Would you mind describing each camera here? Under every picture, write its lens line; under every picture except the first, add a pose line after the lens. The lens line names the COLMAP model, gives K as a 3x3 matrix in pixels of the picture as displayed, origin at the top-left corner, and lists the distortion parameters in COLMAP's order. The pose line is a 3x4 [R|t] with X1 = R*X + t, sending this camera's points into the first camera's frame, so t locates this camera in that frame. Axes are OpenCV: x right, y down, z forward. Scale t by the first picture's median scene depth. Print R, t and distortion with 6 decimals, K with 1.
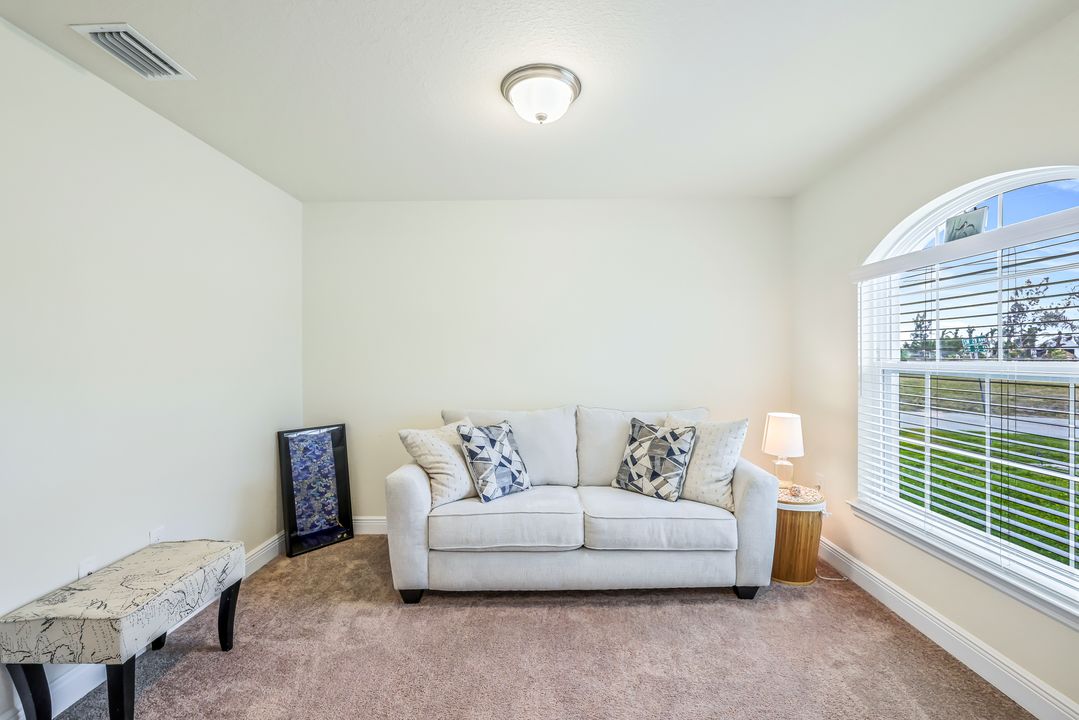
lens RADIAL K [[430.4, 0, 538.7], [0, 430.4, 363.9], [0, 0, 1]] dist [0.002369, -0.000298]
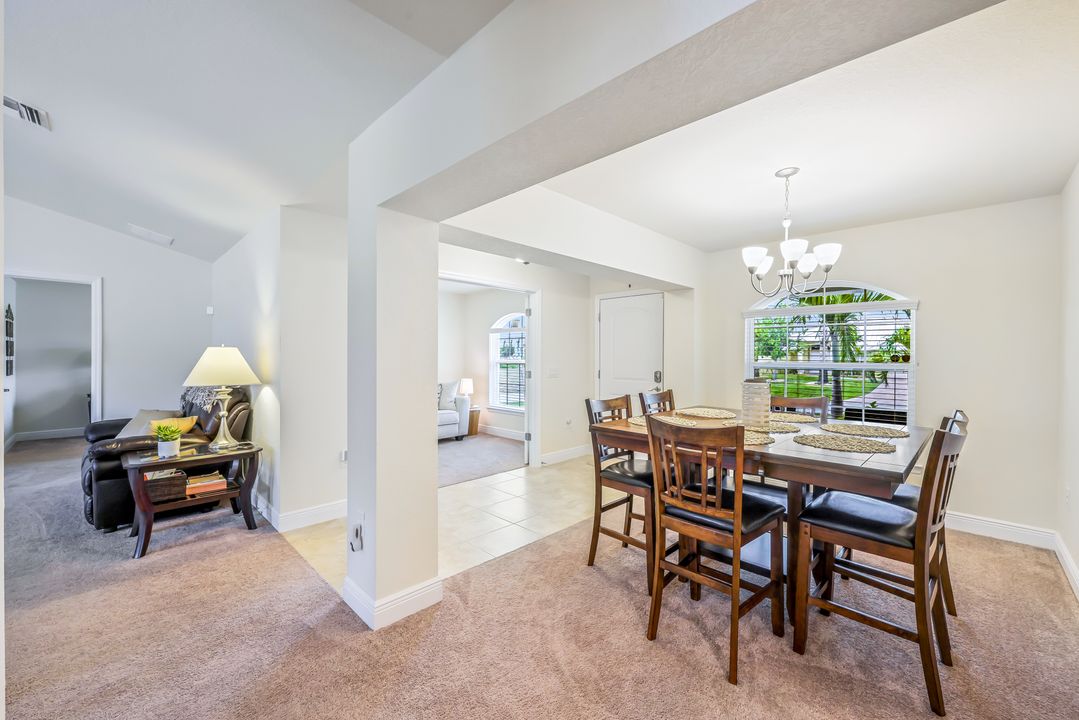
lens RADIAL K [[430.4, 0, 539.9], [0, 430.4, 356.8], [0, 0, 1]] dist [0.002369, -0.000298]
pose [[0.689872, -0.001119, 0.723930, -1.274081], [0.010610, 0.999907, -0.008566, 0.006501], [-0.723853, 0.013590, 0.689820, -1.425485]]
